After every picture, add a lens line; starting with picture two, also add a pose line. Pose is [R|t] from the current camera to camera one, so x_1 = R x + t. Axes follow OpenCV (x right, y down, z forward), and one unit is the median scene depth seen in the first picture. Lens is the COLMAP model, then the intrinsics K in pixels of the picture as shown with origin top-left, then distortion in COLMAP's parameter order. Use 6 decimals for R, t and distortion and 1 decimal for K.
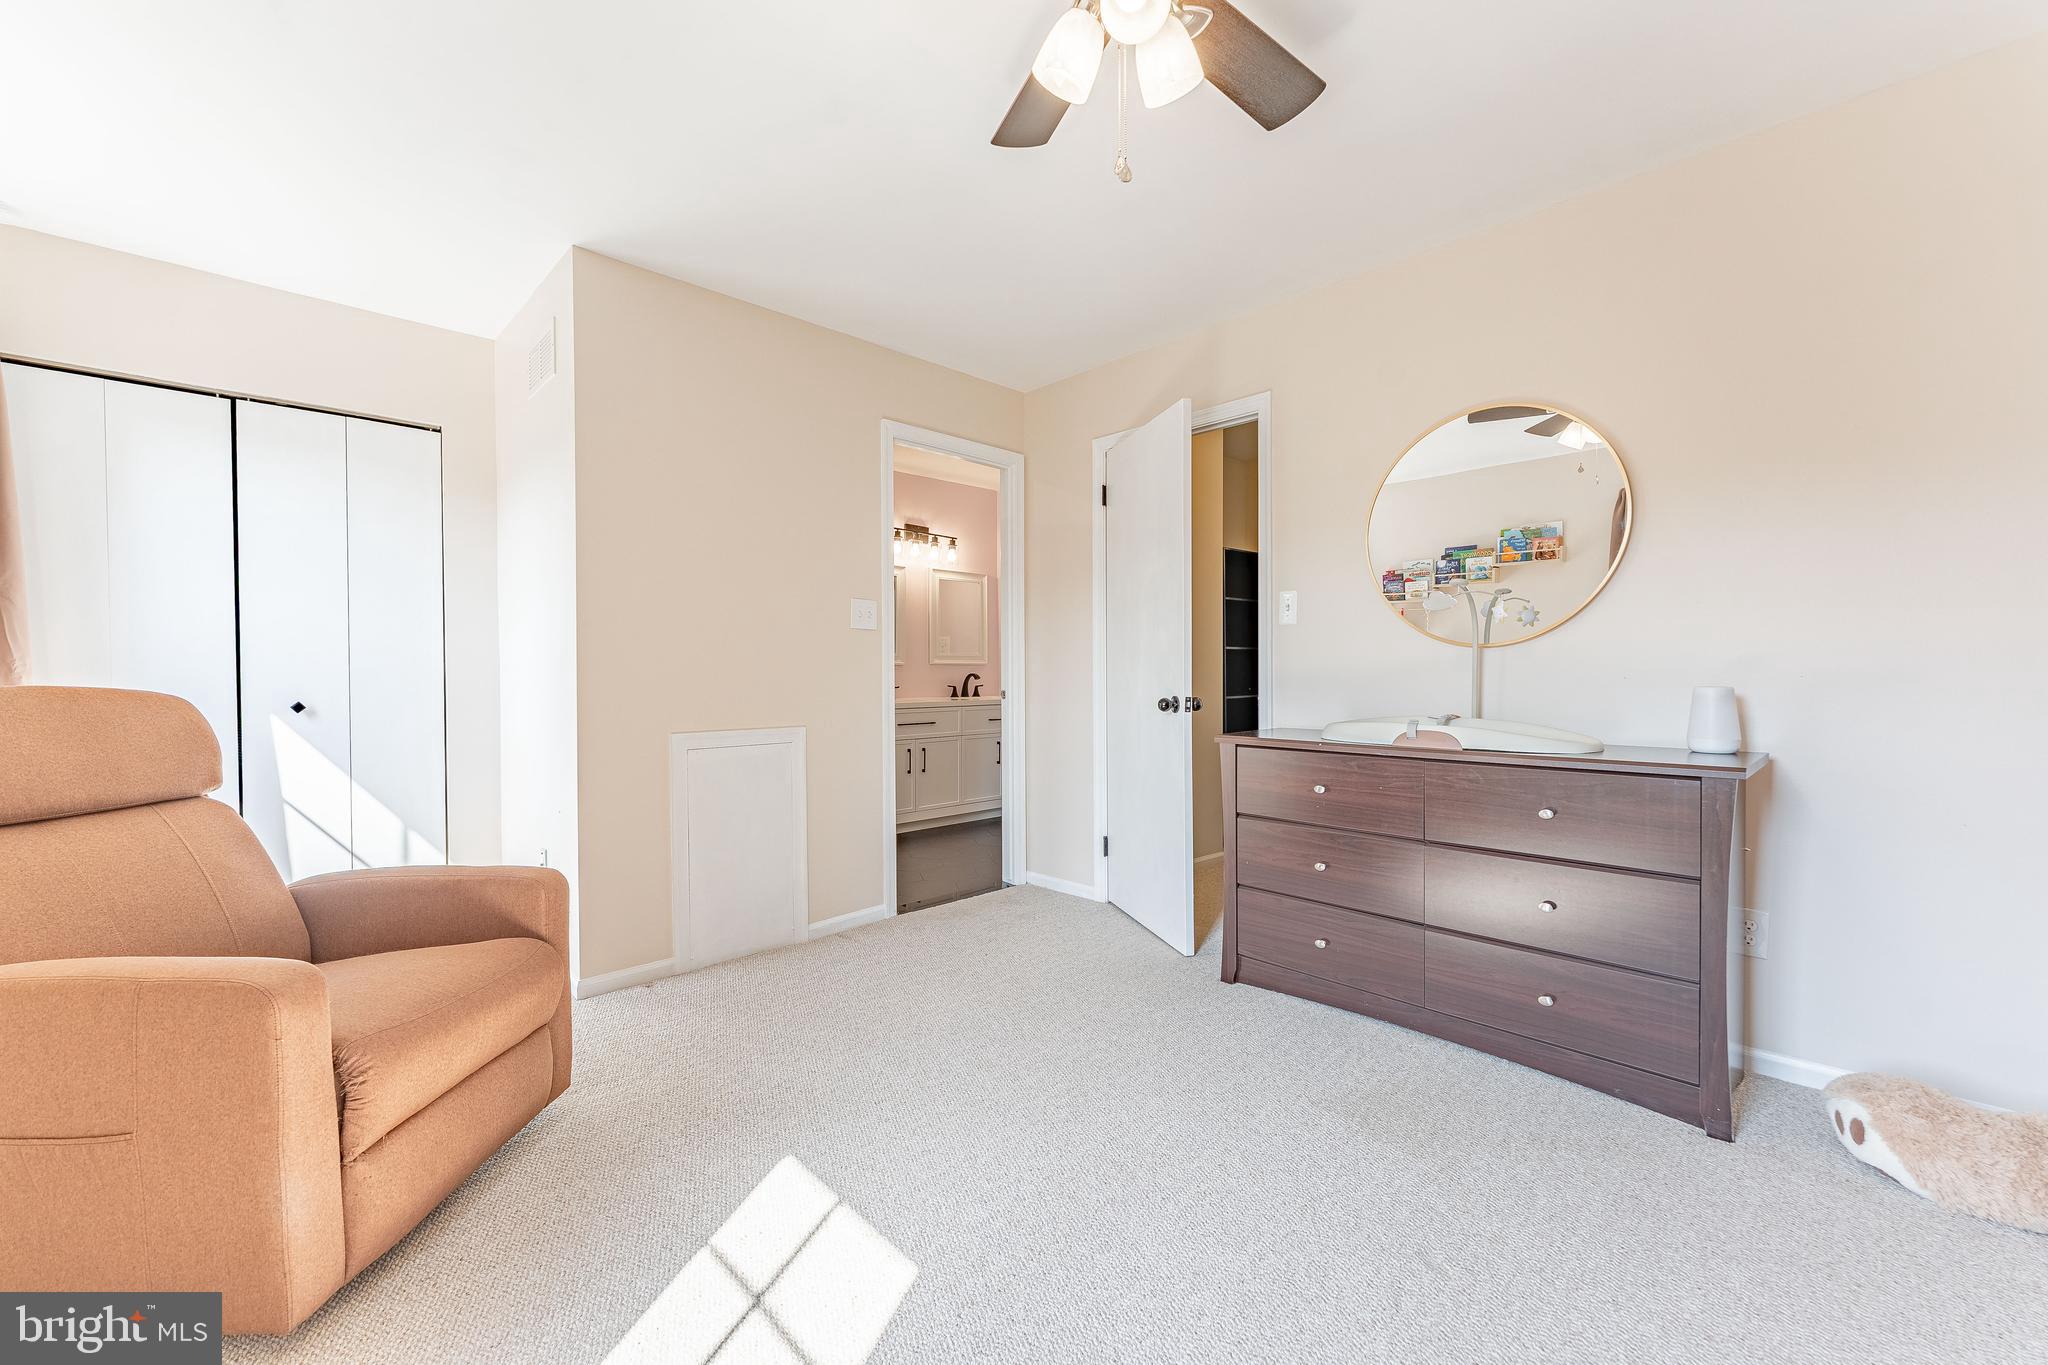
lens RADIAL K [[830.7, 0, 1015.8], [0, 830.7, 682.9], [0, 0, 1]] dist [0.001611, -0.001742]
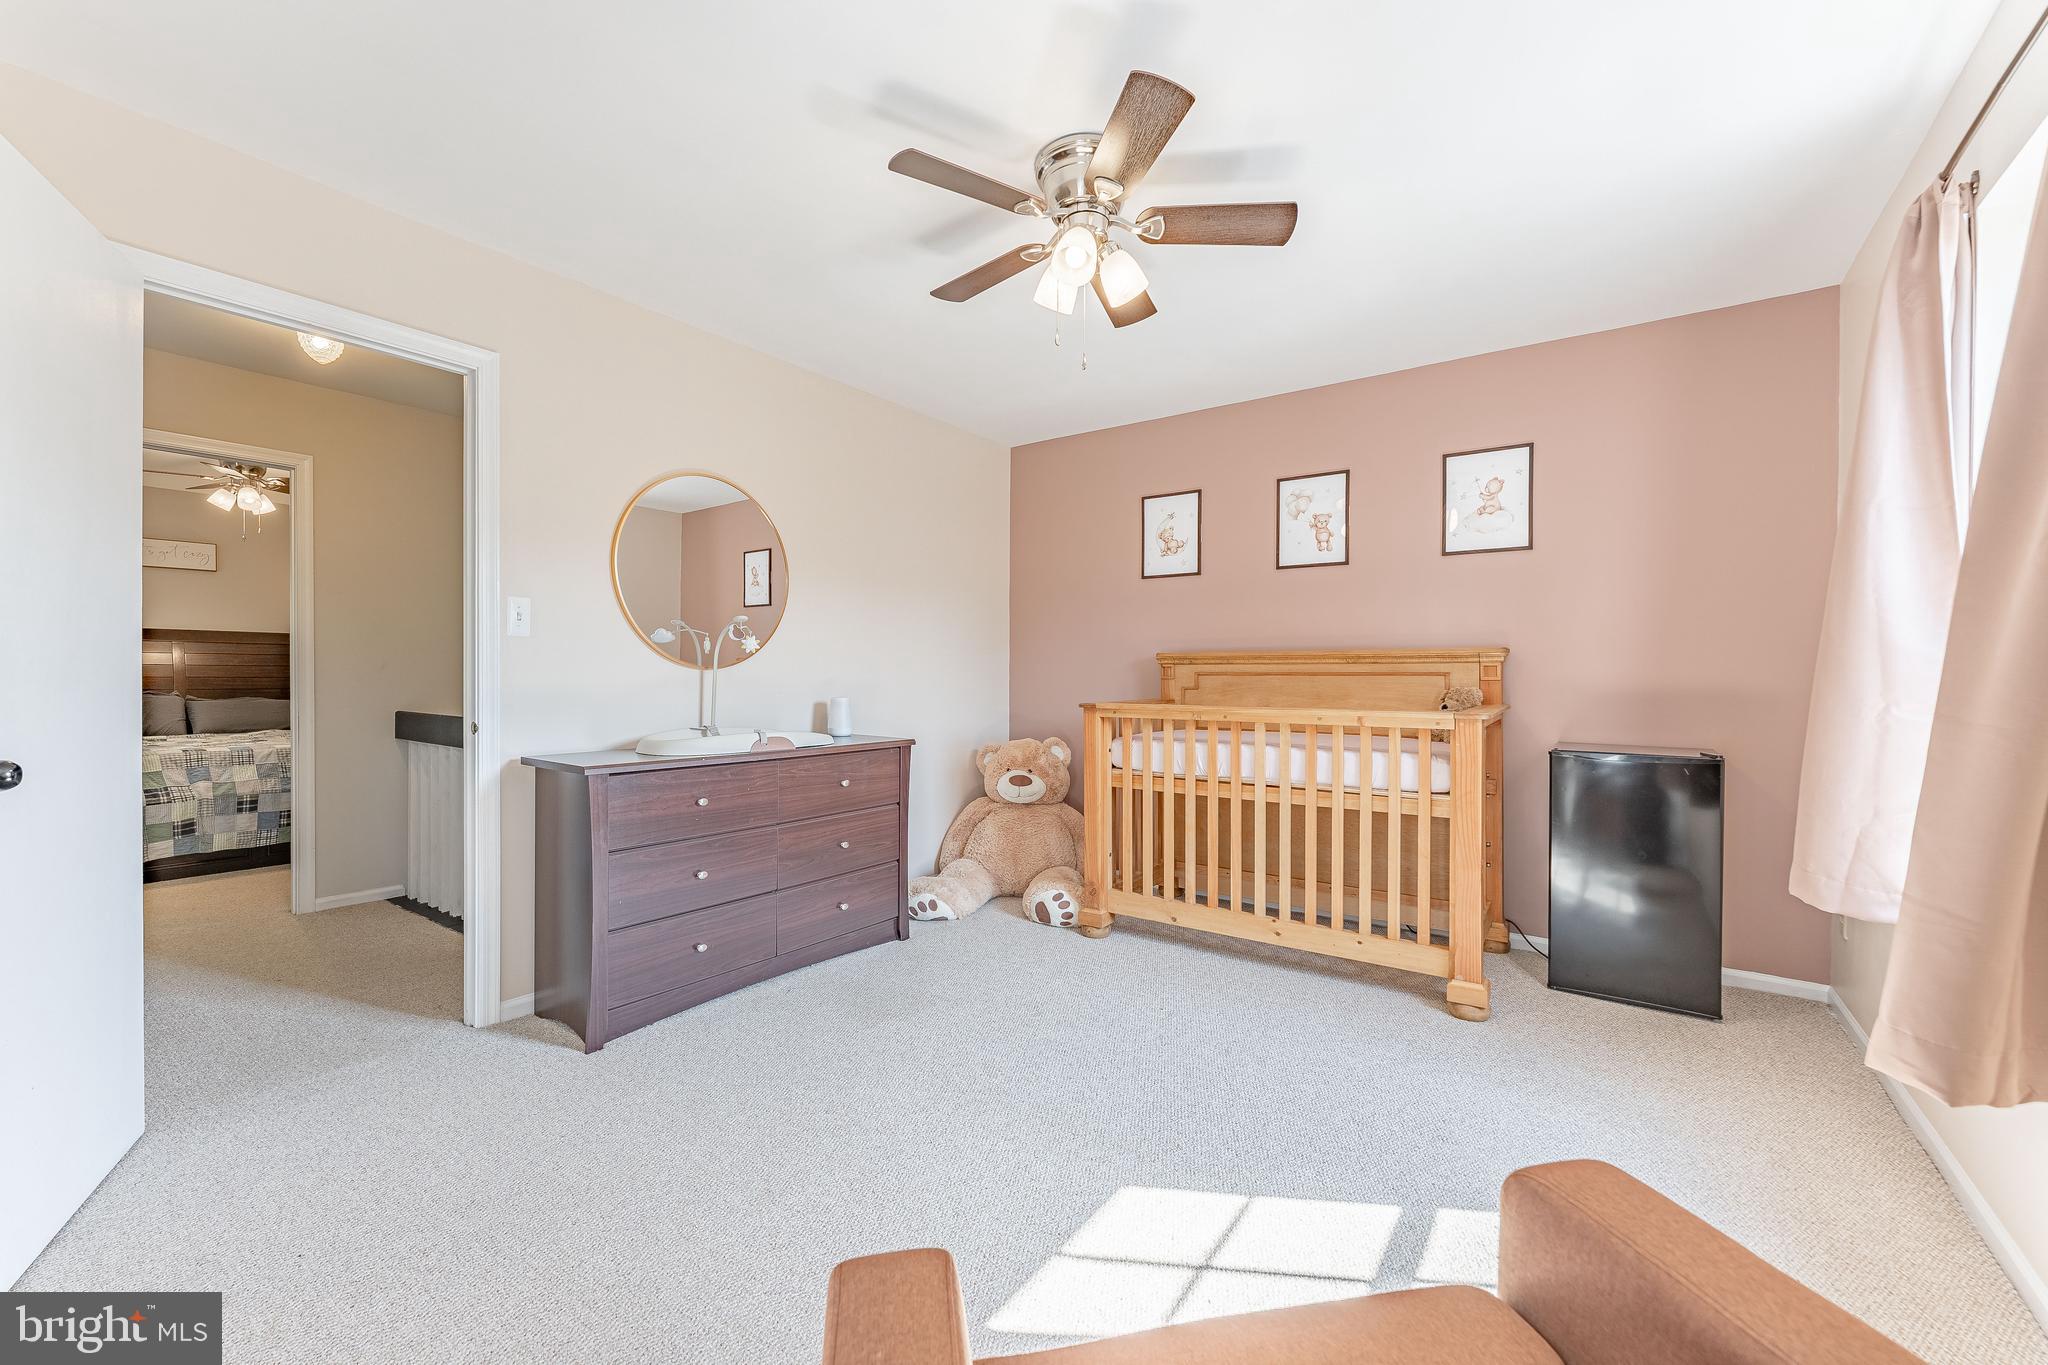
lens RADIAL K [[830.7, 0, 1019.7], [0, 830.7, 676.9], [0, 0, 1]] dist [0.001611, -0.001742]
pose [[-0.178147, -0.005655, 0.983988, -1.080821], [0.008449, 0.999938, 0.007276, -0.052812], [-0.983968, 0.009610, -0.178088, 1.133264]]
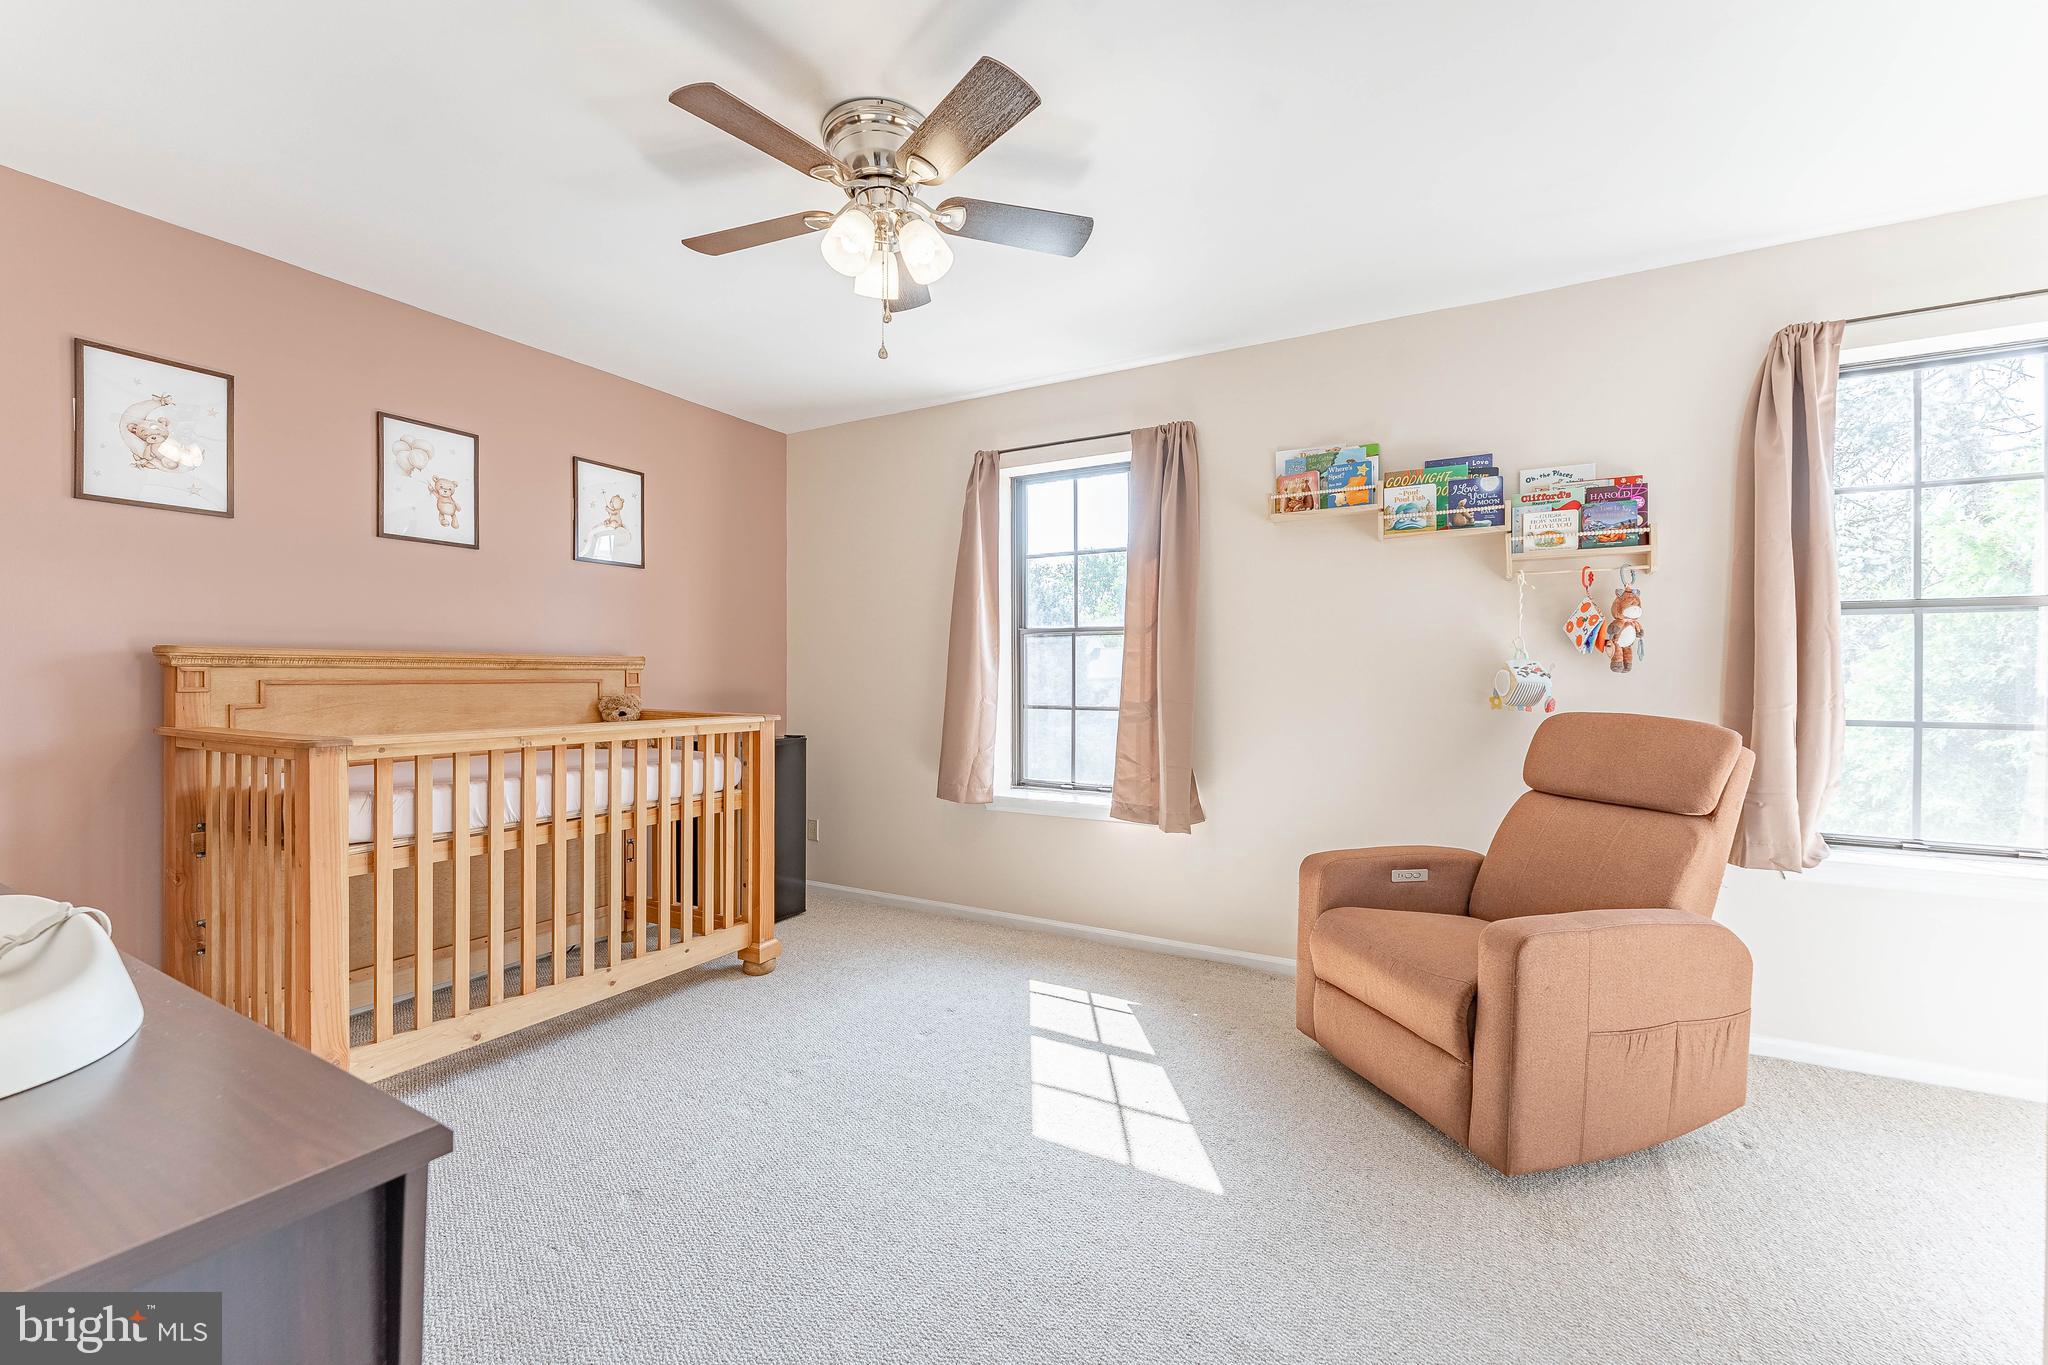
lens RADIAL K [[830.7, 0, 1024.0], [0, 830.7, 682.9], [0, 0, 1]] dist [0.001611, -0.001742]
pose [[-0.961001, 0.000374, -0.276543, 0.241466], [-0.004317, 0.999857, 0.016355, -0.069359], [0.276510, 0.016911, -0.960862, 1.946018]]
